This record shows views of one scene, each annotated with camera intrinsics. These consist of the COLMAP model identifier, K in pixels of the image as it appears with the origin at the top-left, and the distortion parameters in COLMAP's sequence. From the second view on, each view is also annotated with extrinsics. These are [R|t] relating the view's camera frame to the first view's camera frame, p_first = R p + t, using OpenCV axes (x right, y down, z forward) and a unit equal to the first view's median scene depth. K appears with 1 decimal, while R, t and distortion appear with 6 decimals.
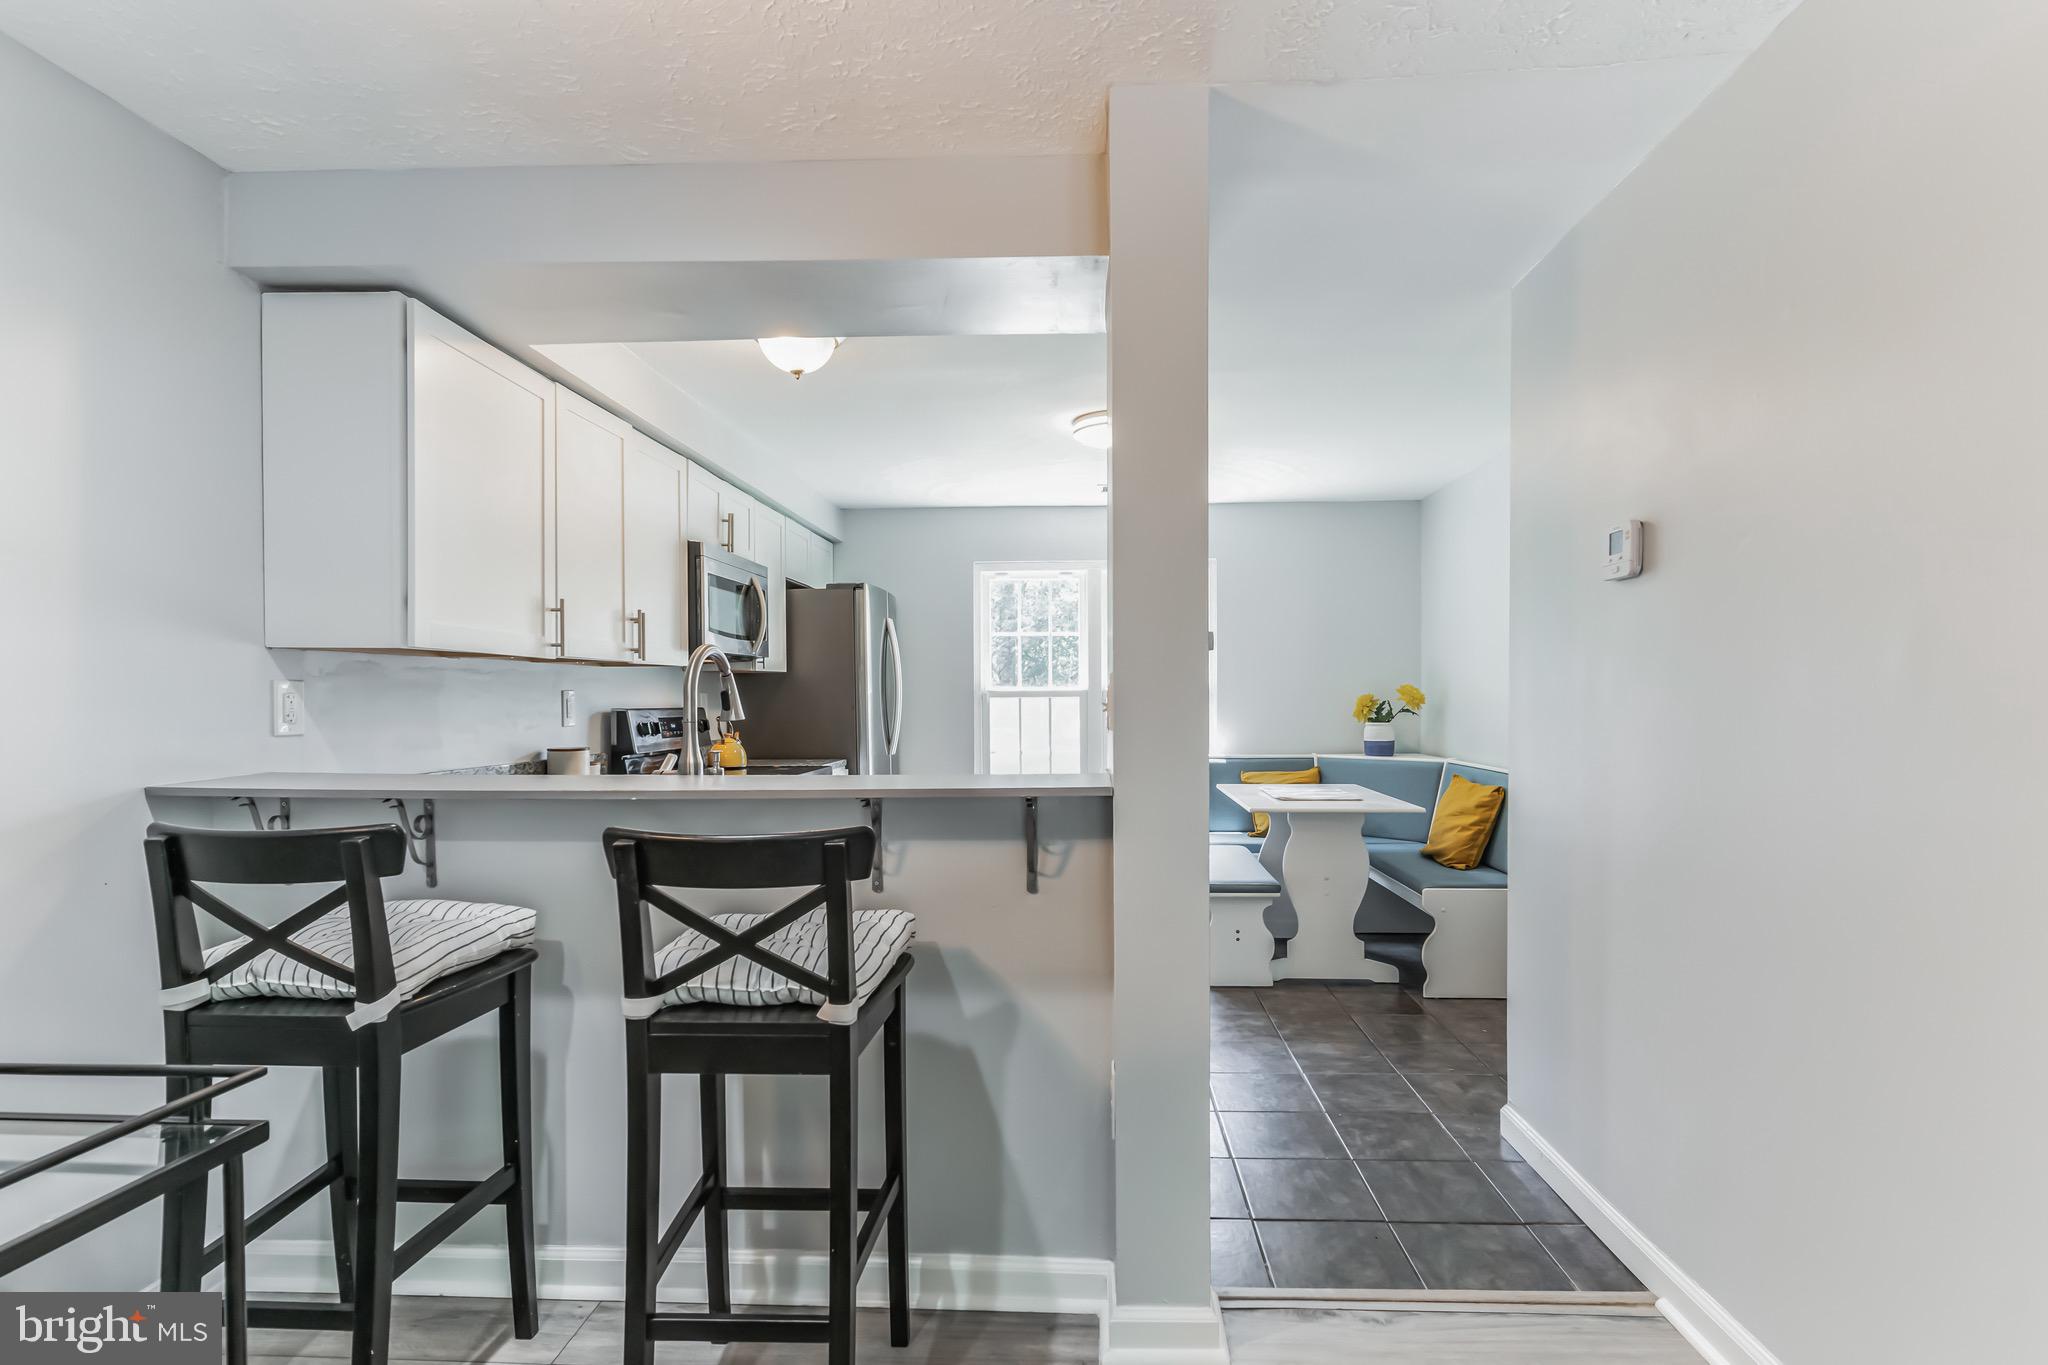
lens RADIAL K [[1021.7, 0, 1030.5], [0, 1021.7, 698.5], [0, 0, 1]] dist [0.000842, -0.000919]
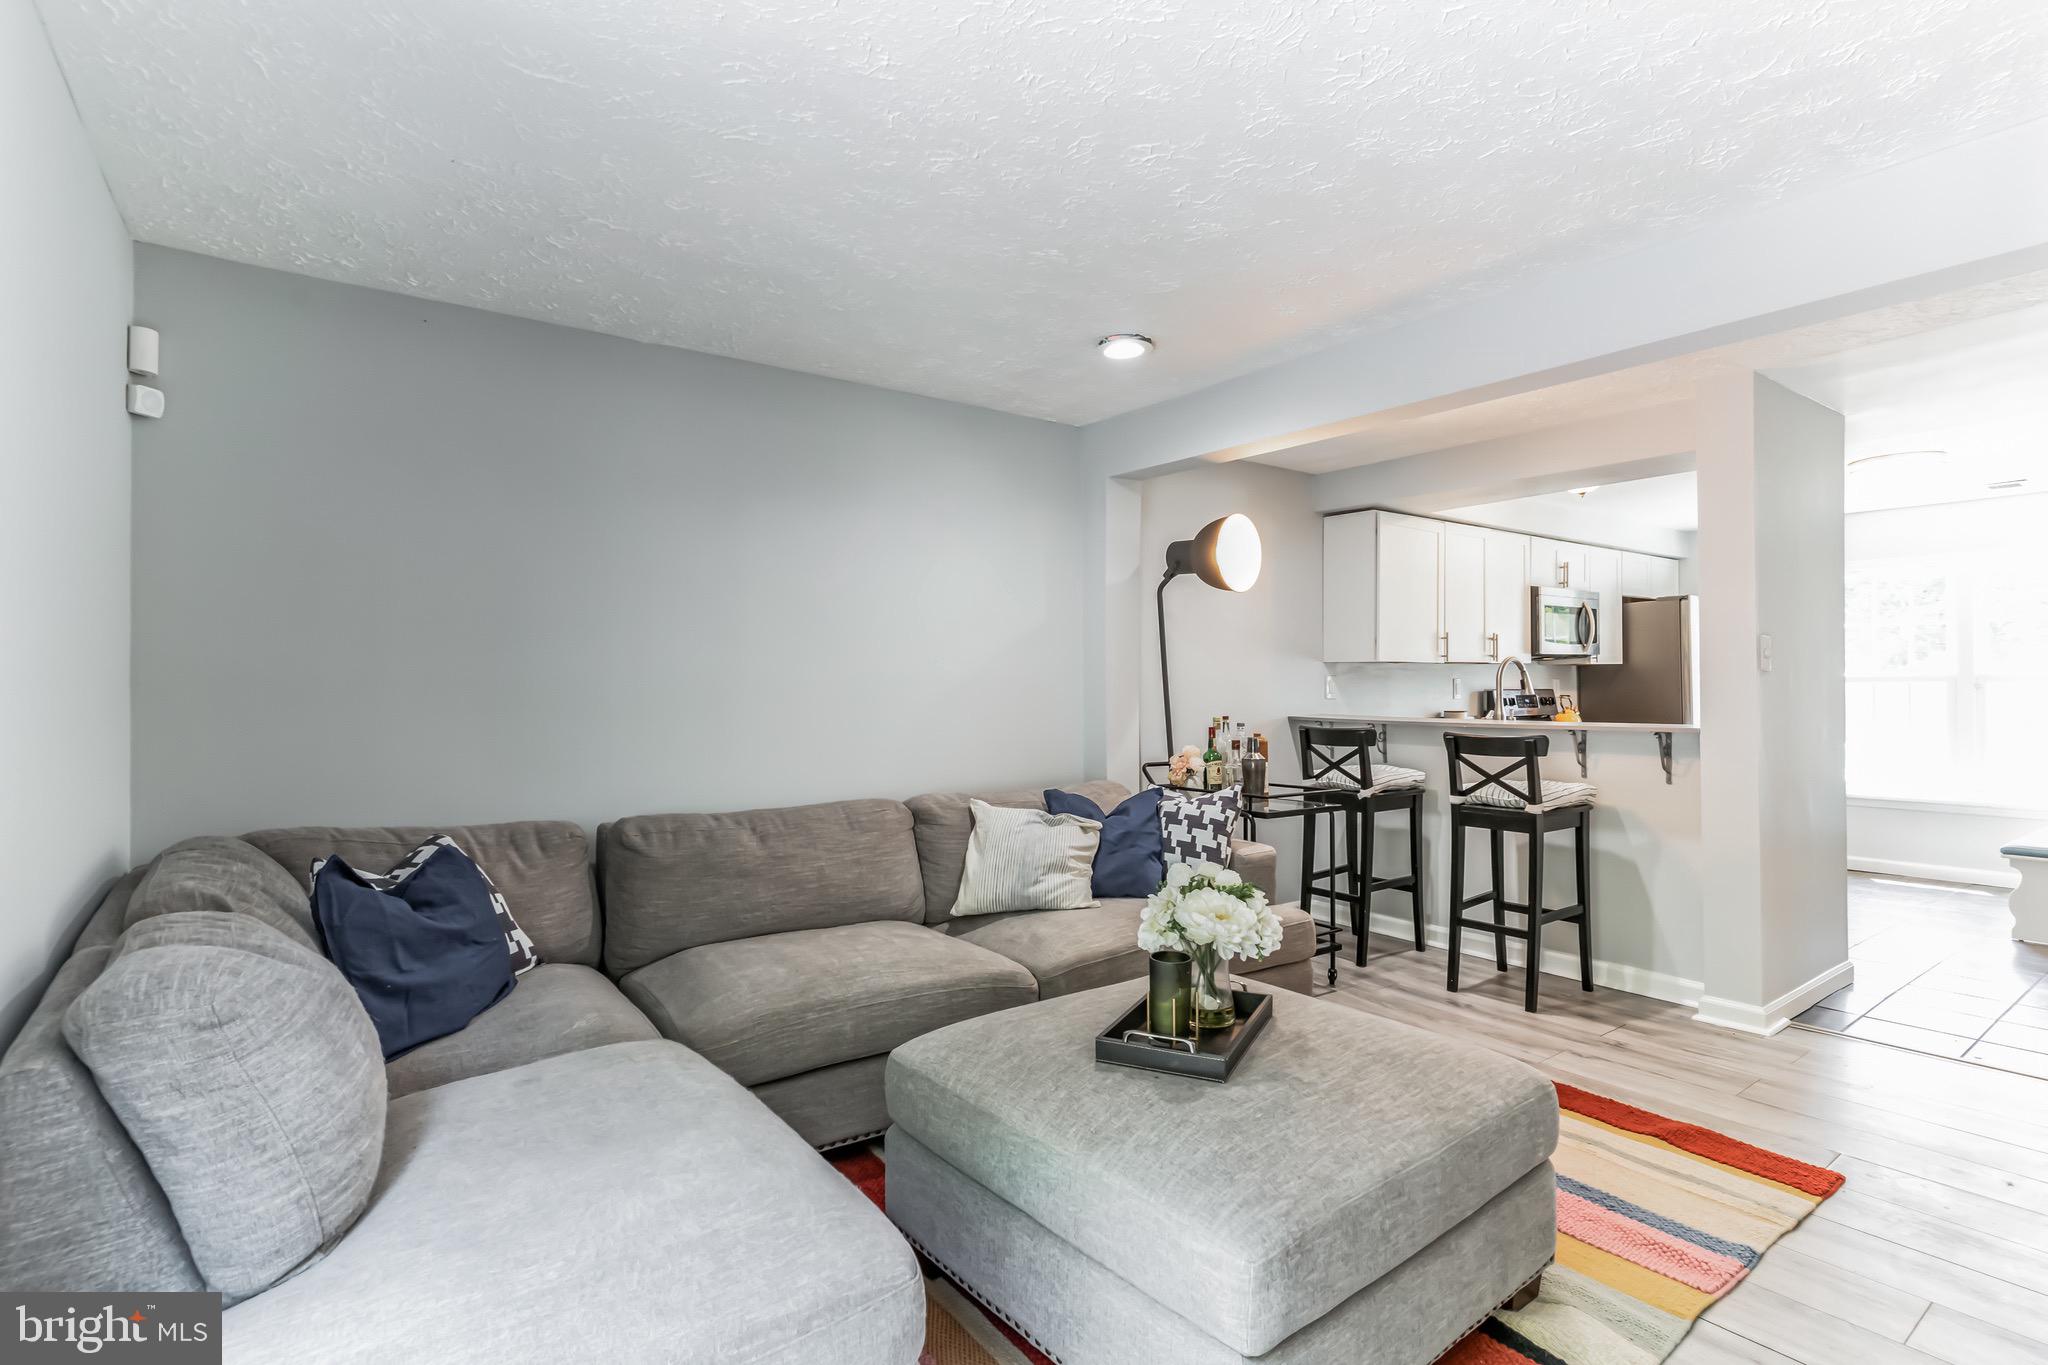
lens RADIAL K [[1021.7, 0, 1030.5], [0, 1021.7, 698.5], [0, 0, 1]] dist [0.000842, -0.000919]
pose [[0.647757, 0.012187, -0.761750, 0.720874], [-0.000540, 0.999879, 0.015537, -0.001473], [0.761847, -0.009653, 0.647685, -1.221496]]
